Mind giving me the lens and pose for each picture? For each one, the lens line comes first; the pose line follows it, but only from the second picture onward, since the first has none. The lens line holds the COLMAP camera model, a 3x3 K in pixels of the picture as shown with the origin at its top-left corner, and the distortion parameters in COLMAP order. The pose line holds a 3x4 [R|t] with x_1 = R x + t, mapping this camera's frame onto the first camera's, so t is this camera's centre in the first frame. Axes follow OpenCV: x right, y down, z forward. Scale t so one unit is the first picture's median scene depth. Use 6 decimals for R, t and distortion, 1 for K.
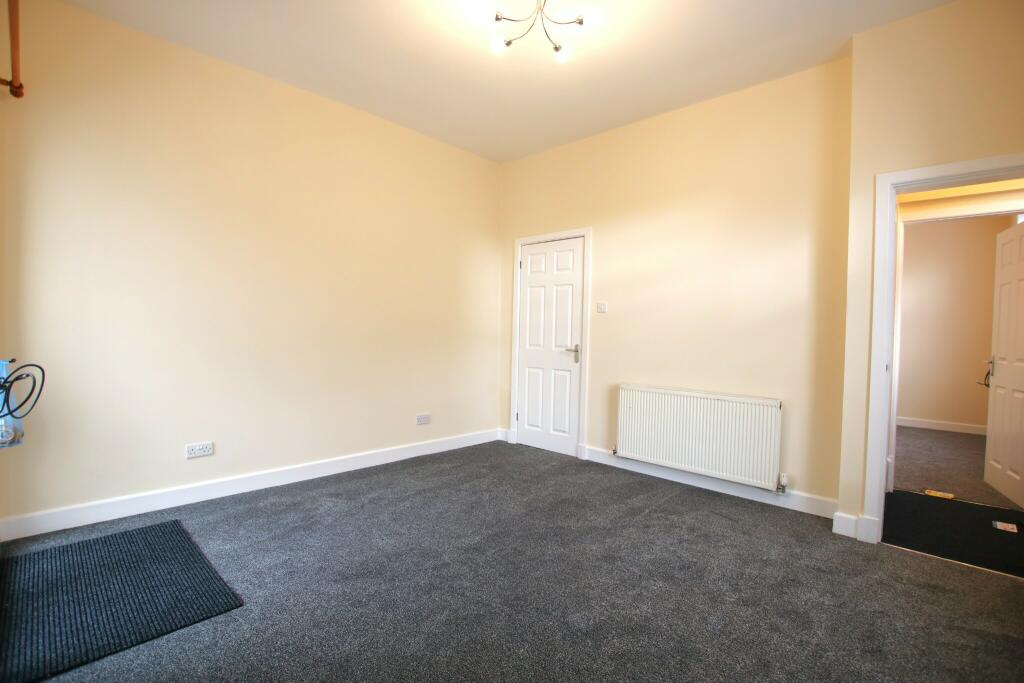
lens RADIAL K [[482.2, 0, 510.3], [0, 482.2, 340.3], [0, 0, 1]] dist [-0.014536, -0.000073]
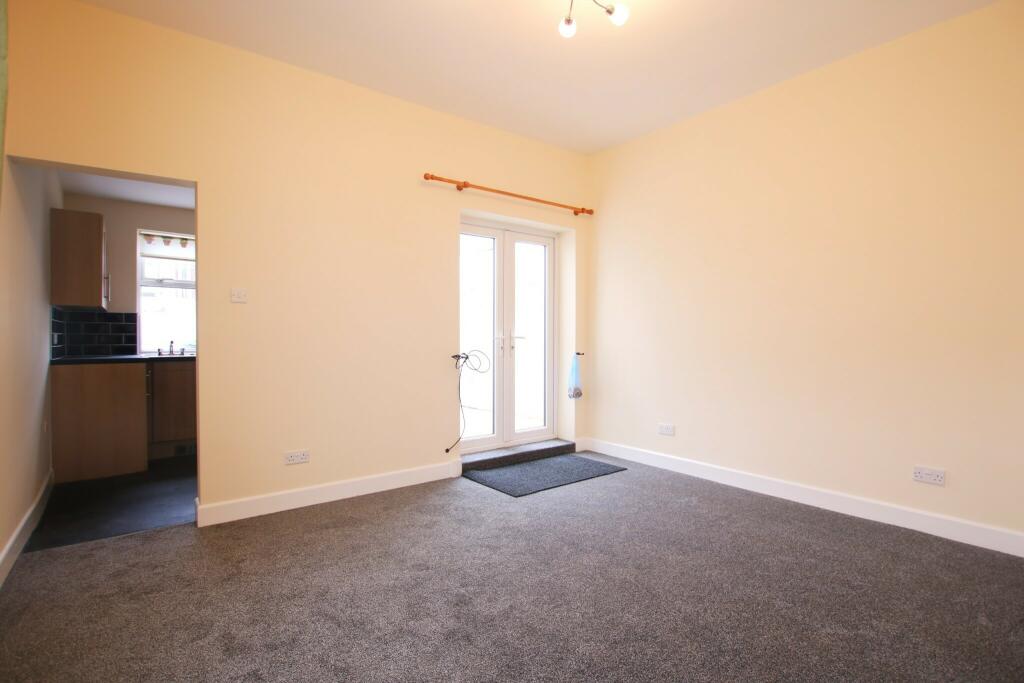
lens RADIAL K [[482.2, 0, 510.3], [0, 482.2, 340.3], [0, 0, 1]] dist [-0.014536, -0.000073]
pose [[-0.127138, -0.003324, -0.991880, 0.693468], [-0.022532, 0.999746, -0.000462, -0.002642], [0.991629, 0.022290, -0.127180, 0.728236]]
